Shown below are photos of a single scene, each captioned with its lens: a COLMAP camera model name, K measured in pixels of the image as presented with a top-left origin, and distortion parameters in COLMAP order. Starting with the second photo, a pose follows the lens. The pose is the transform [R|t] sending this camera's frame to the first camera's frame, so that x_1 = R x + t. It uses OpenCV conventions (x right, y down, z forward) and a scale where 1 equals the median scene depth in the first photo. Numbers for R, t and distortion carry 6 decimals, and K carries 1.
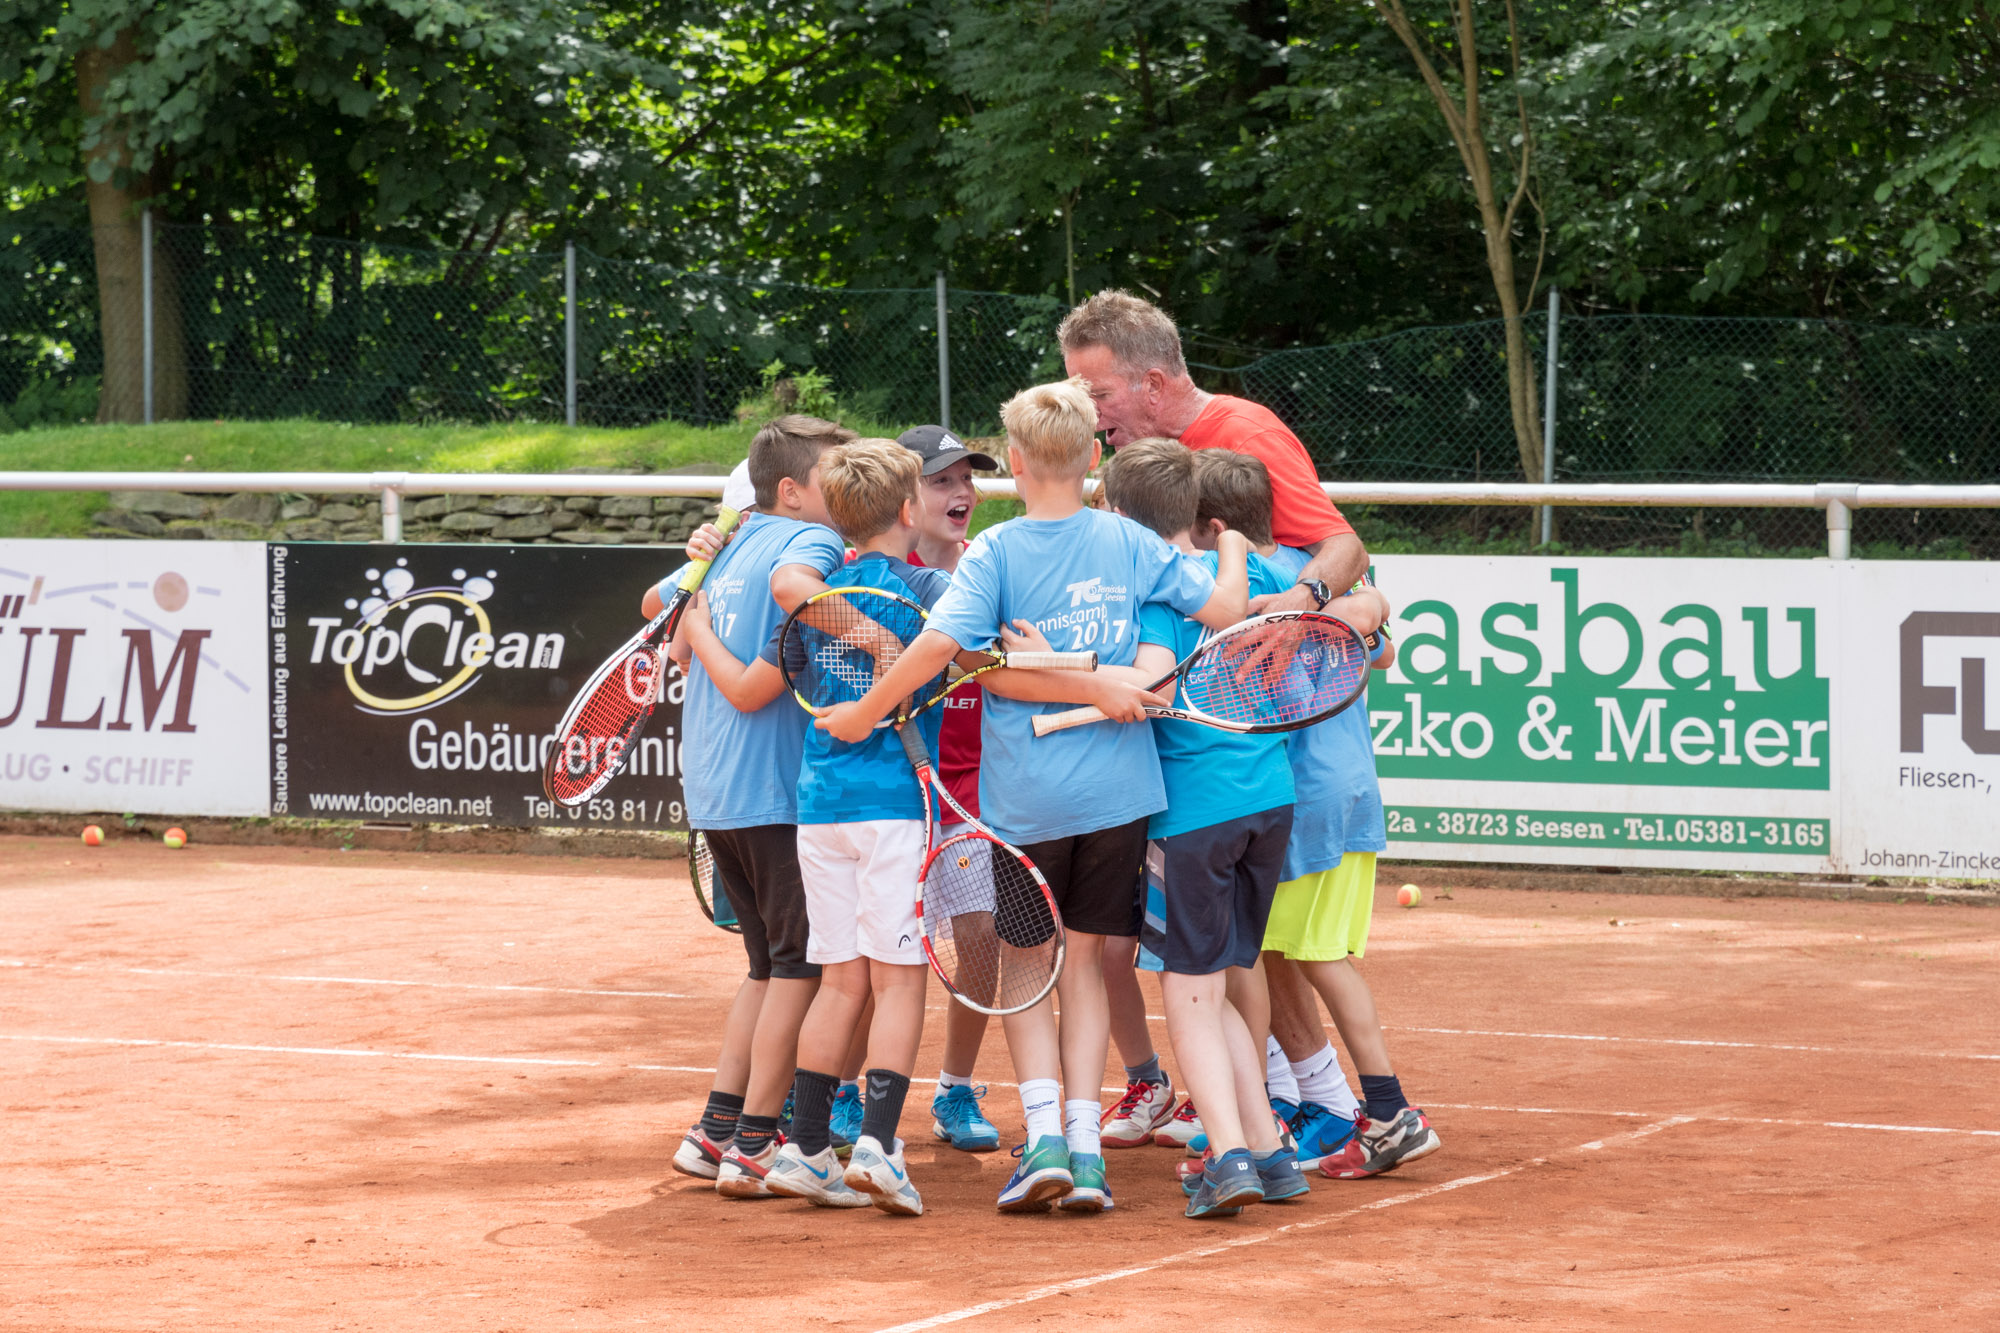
lens RADIAL K [[6607.5, 0, 1002.0], [0, 6607.5, 667.2], [0, 0, 1]] dist [0.019519, 0.000000]
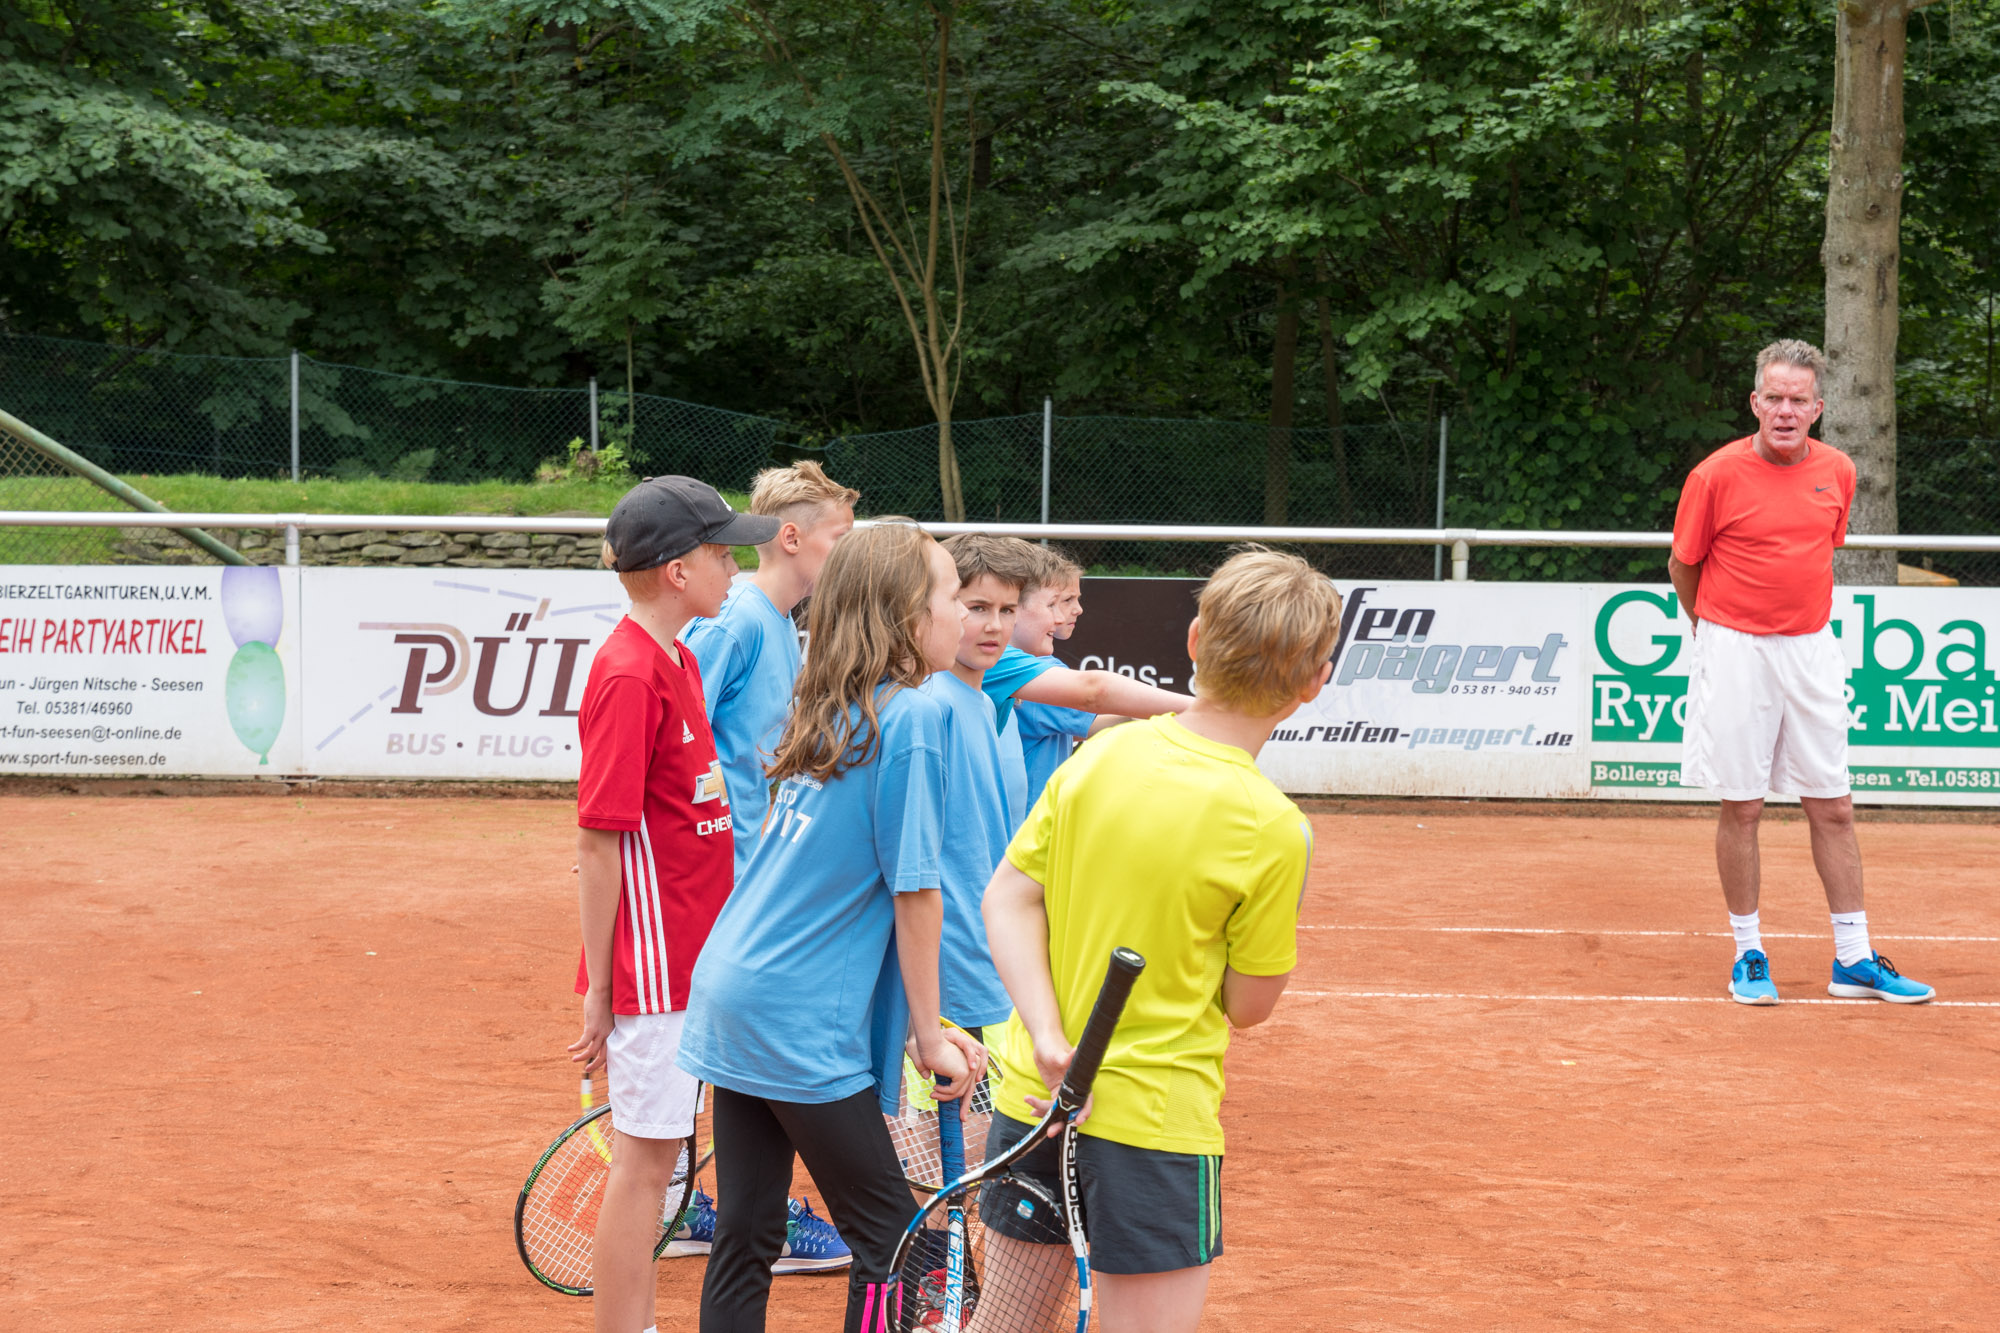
lens RADIAL K [[3910.1, 0, 1005.7], [0, 3910.1, 586.3], [0, 0, 1]] dist [0.293930, 0.000000]
pose [[0.910270, -0.001242, 0.414013, -0.434208], [0.005121, 0.999953, -0.008259, -0.010634], [-0.413983, 0.009638, 0.910234, 0.298506]]
